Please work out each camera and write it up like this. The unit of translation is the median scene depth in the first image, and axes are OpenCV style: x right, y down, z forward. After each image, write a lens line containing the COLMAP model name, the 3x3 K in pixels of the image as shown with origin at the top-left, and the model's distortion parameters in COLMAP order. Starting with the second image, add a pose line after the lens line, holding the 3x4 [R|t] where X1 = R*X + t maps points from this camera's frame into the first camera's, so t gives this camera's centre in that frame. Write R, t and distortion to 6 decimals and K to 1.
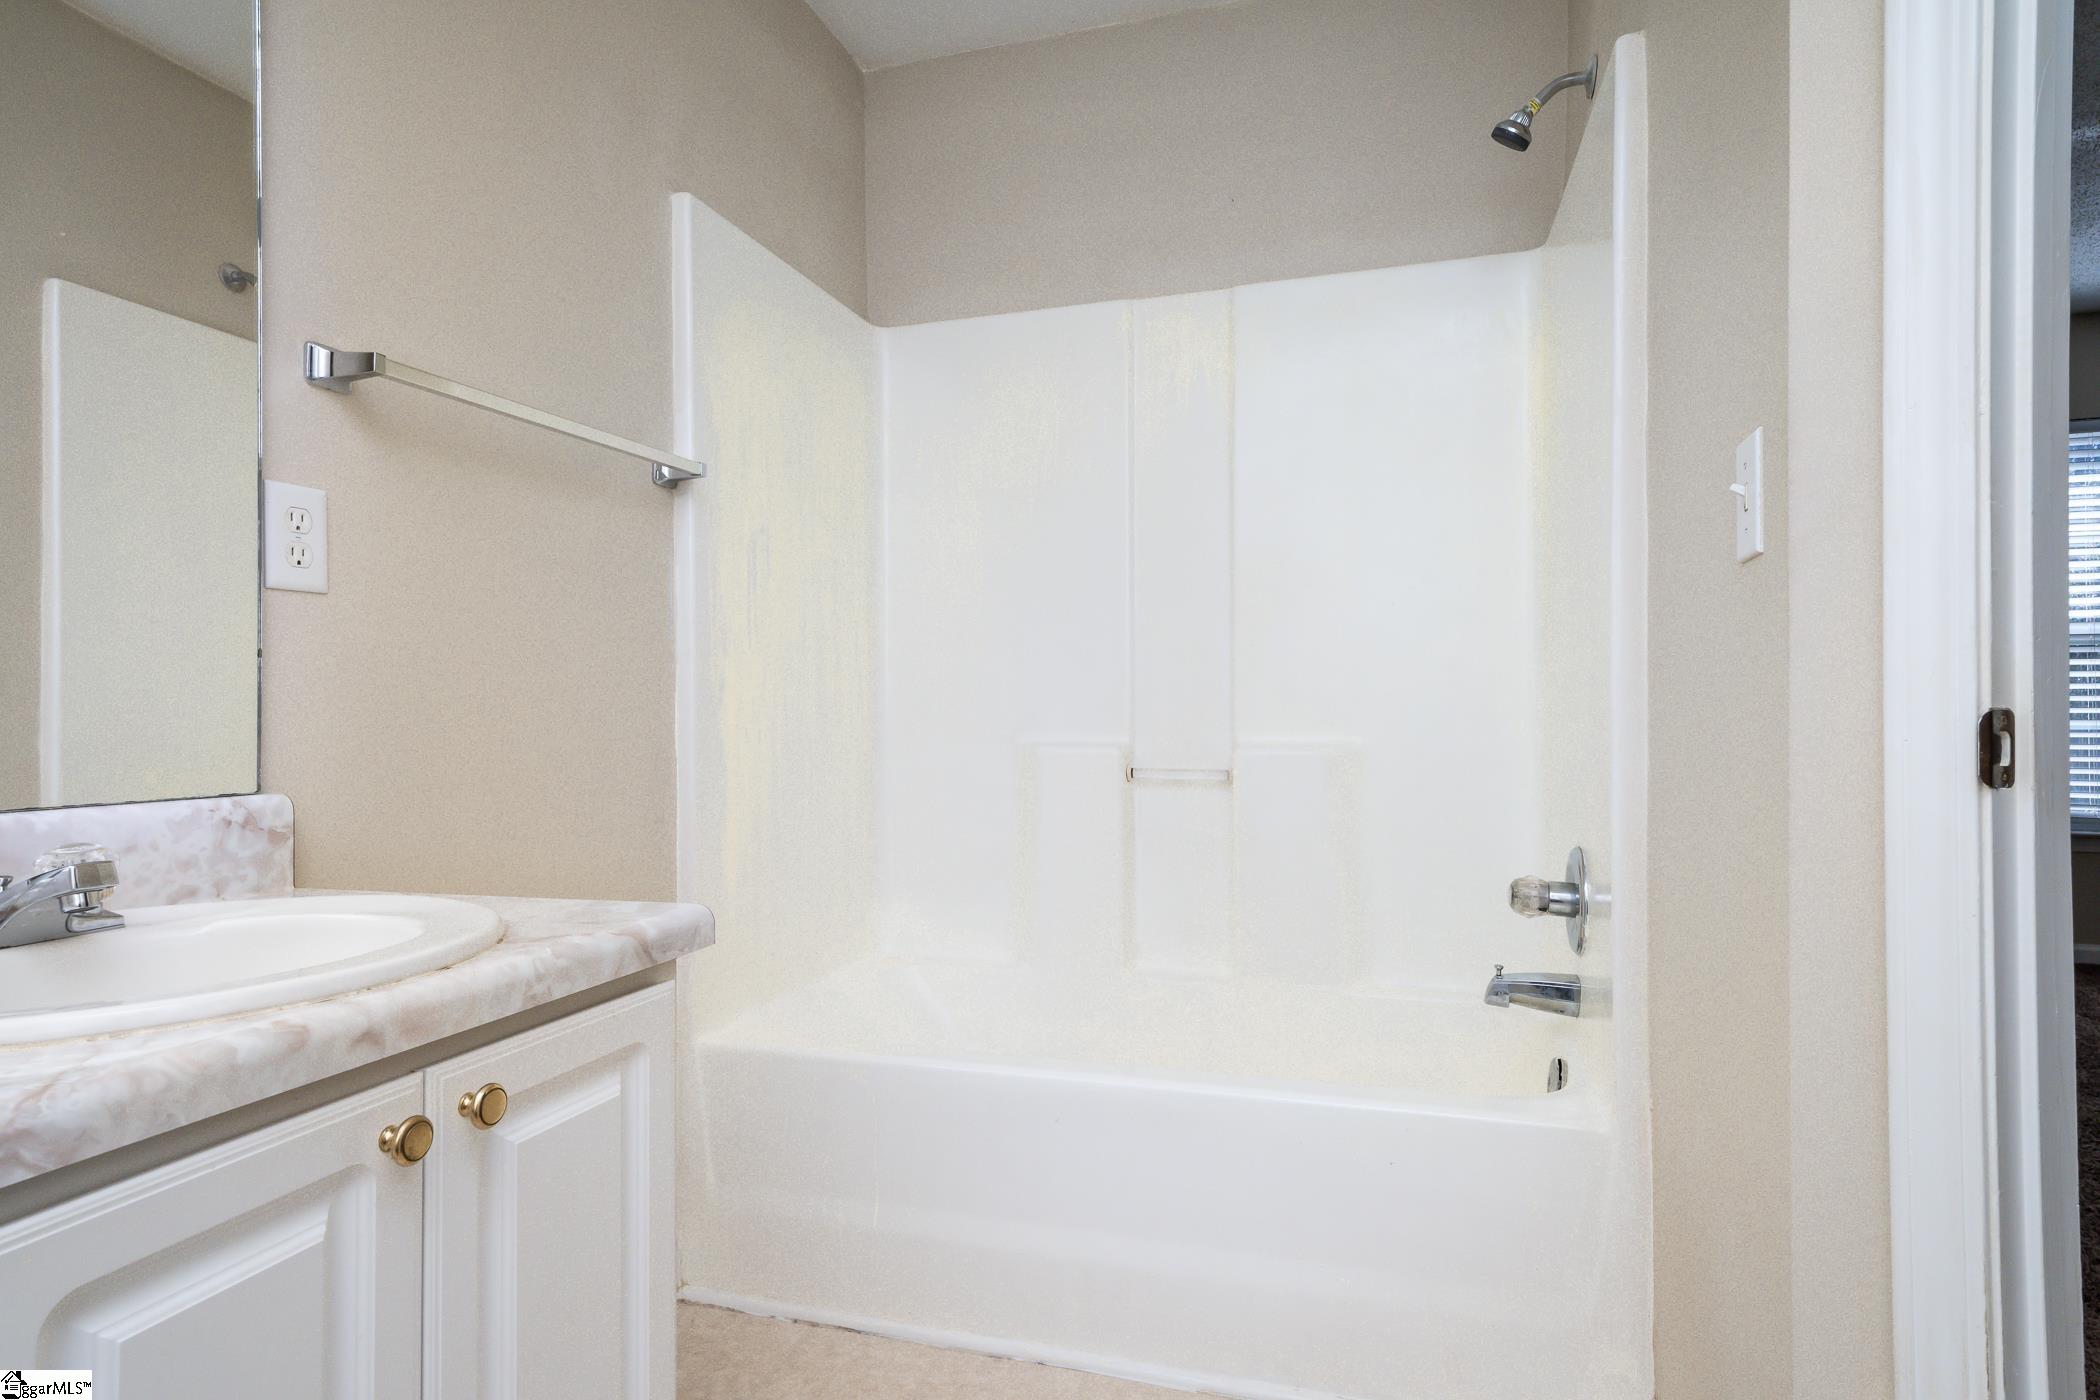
lens RADIAL K [[1157.9, 0, 1047.9], [0, 1157.9, 700.9], [0, 0, 1]] dist [0.038554, -0.008541]
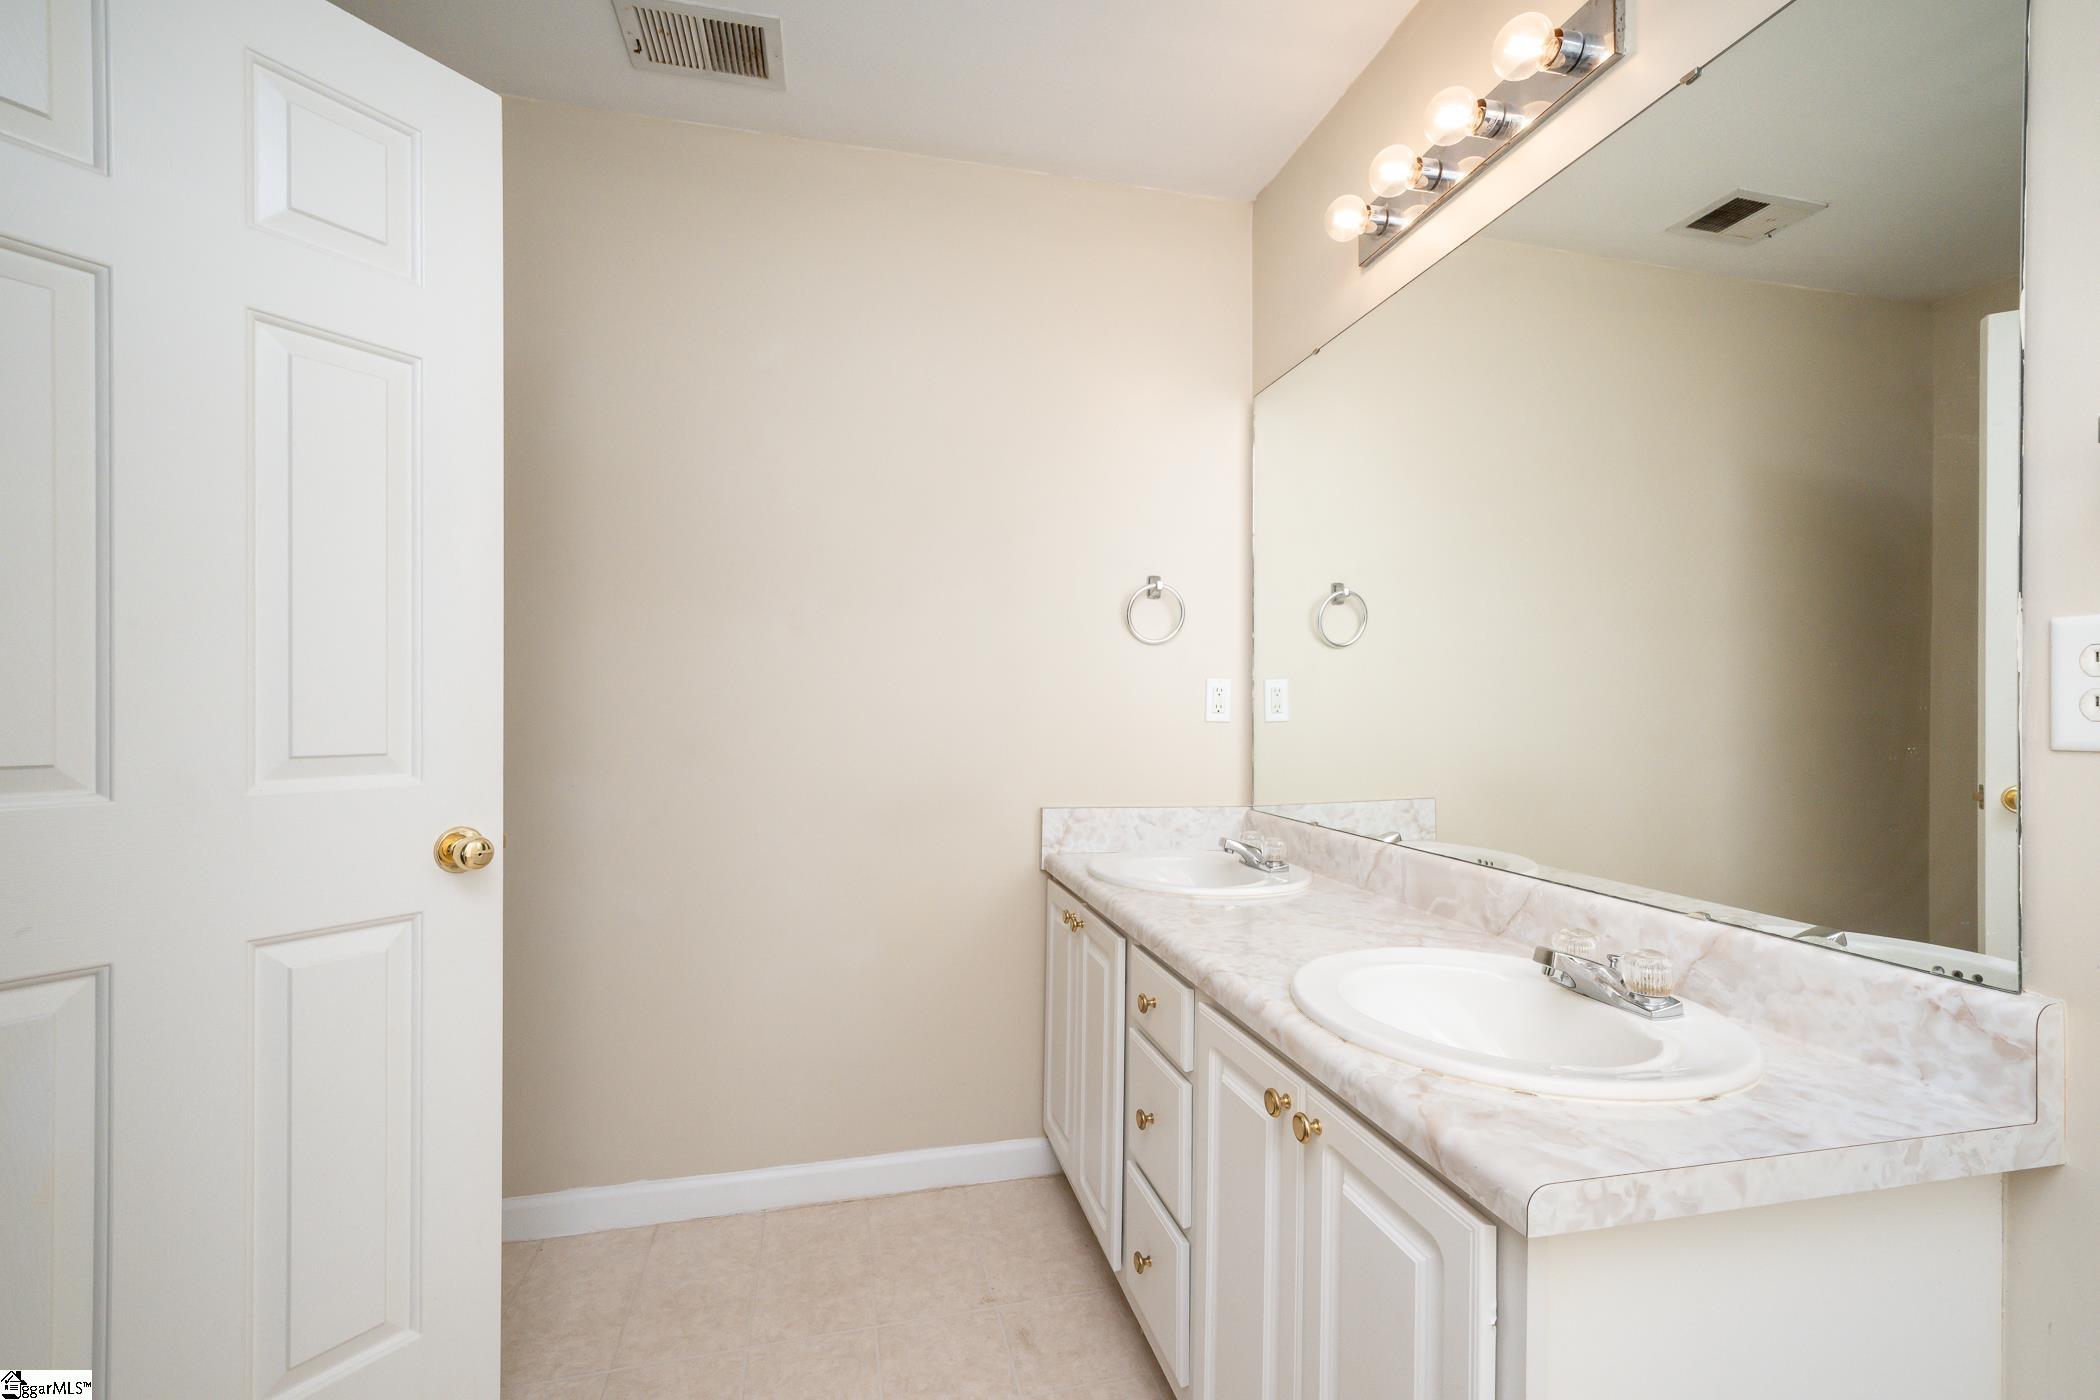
lens RADIAL K [[890.5, 0, 1043.2], [0, 890.5, 710.0], [0, 0, 1]] dist [0.003246, 0.000223]
pose [[-0.853111, -0.002572, -0.521722, 0.272505], [-0.001757, 0.999996, -0.002056, -0.127254], [0.521726, -0.000837, -0.853113, 1.222987]]
